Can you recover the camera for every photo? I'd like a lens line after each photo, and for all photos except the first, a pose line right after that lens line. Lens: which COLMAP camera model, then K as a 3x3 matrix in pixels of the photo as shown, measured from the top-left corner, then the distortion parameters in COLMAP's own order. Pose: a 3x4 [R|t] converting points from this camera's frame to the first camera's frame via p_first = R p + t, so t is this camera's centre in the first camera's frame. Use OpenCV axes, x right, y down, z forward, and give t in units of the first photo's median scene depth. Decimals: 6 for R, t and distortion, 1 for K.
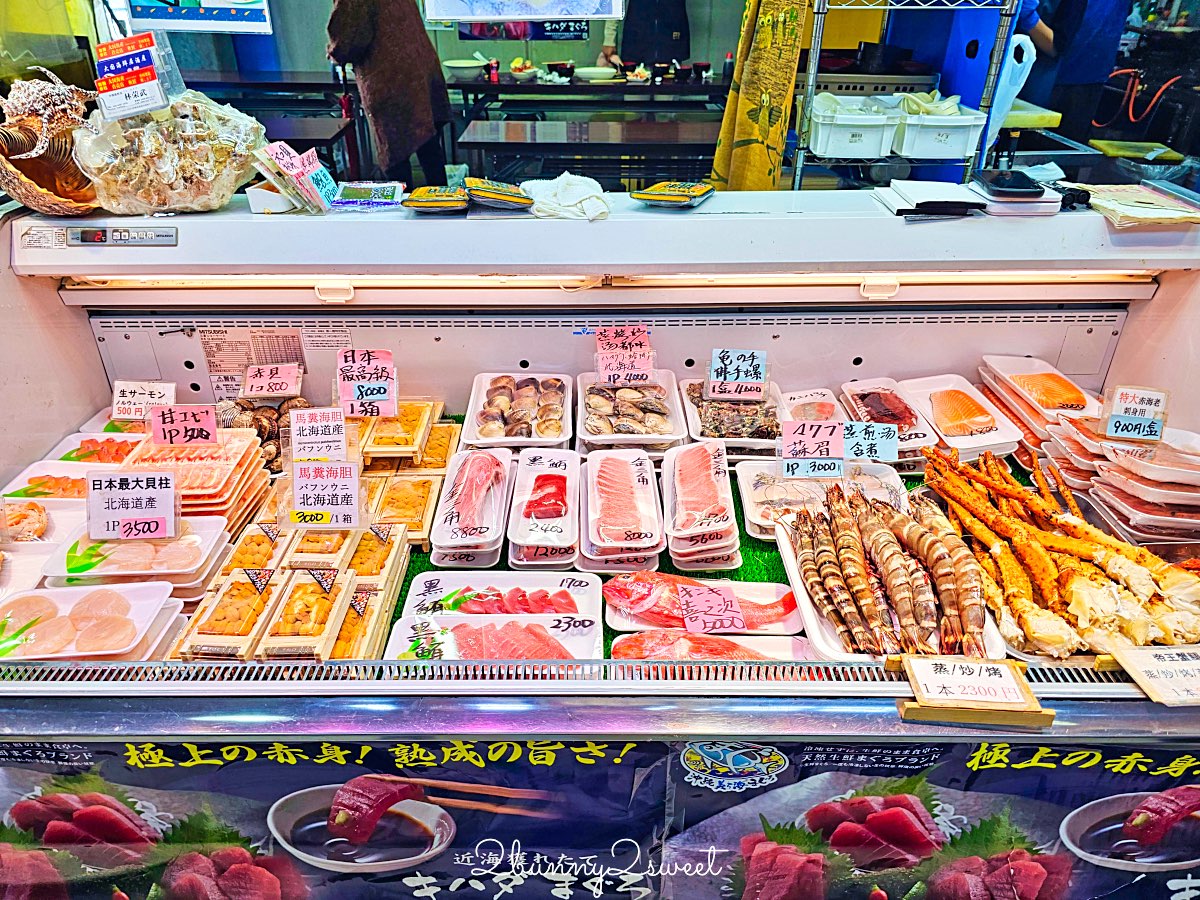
lens RADIAL K [[803.8, 0, 578.5], [0, 803.8, 421.5], [0, 0, 1]] dist [0.037020, -0.009875]
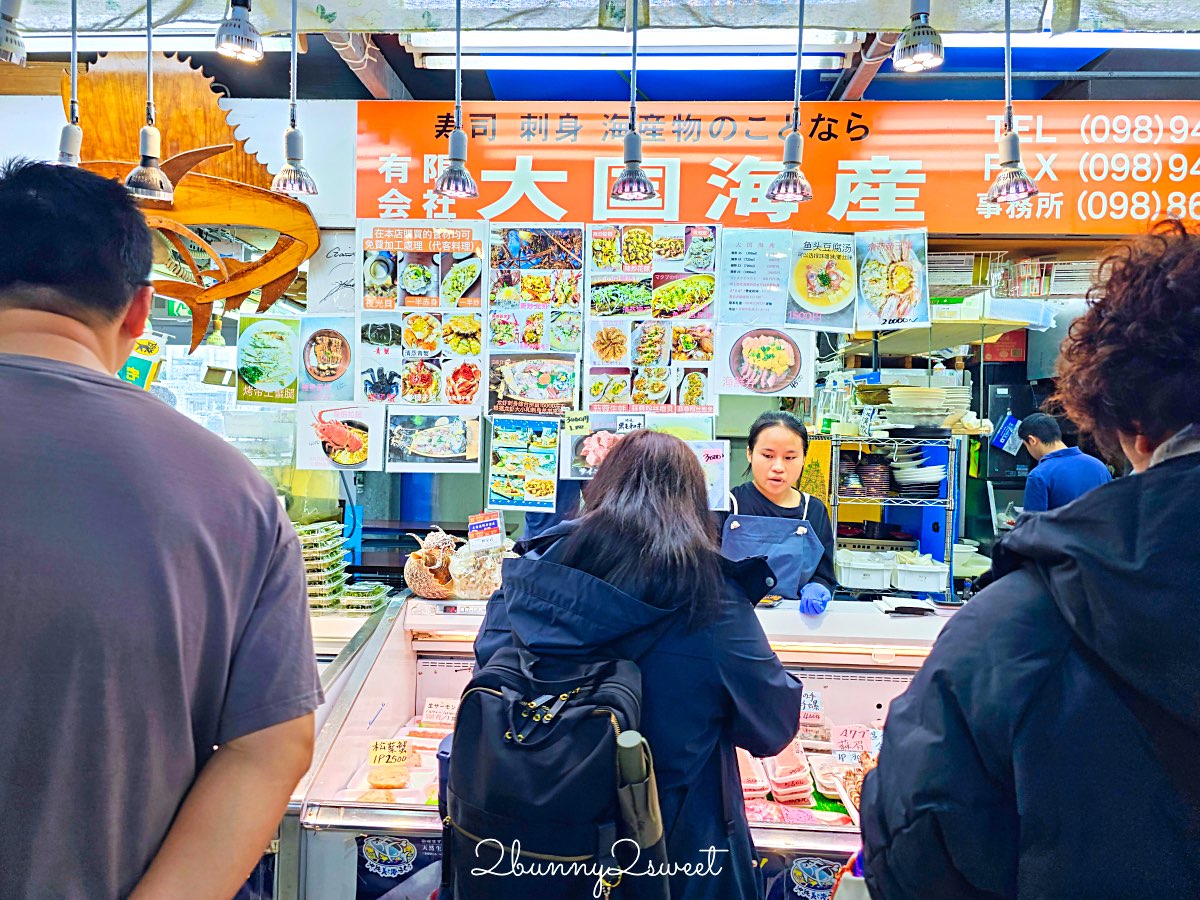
lens RADIAL K [[803.8, 0, 599.6], [0, 803.8, 450.3], [0, 0, 1]] dist [0.037020, -0.009875]
pose [[0.998794, 0.025692, -0.041836, -0.170666], [-0.042536, 0.878361, -0.476101, 0.297737], [0.024515, 0.477306, 0.878395, -0.740322]]
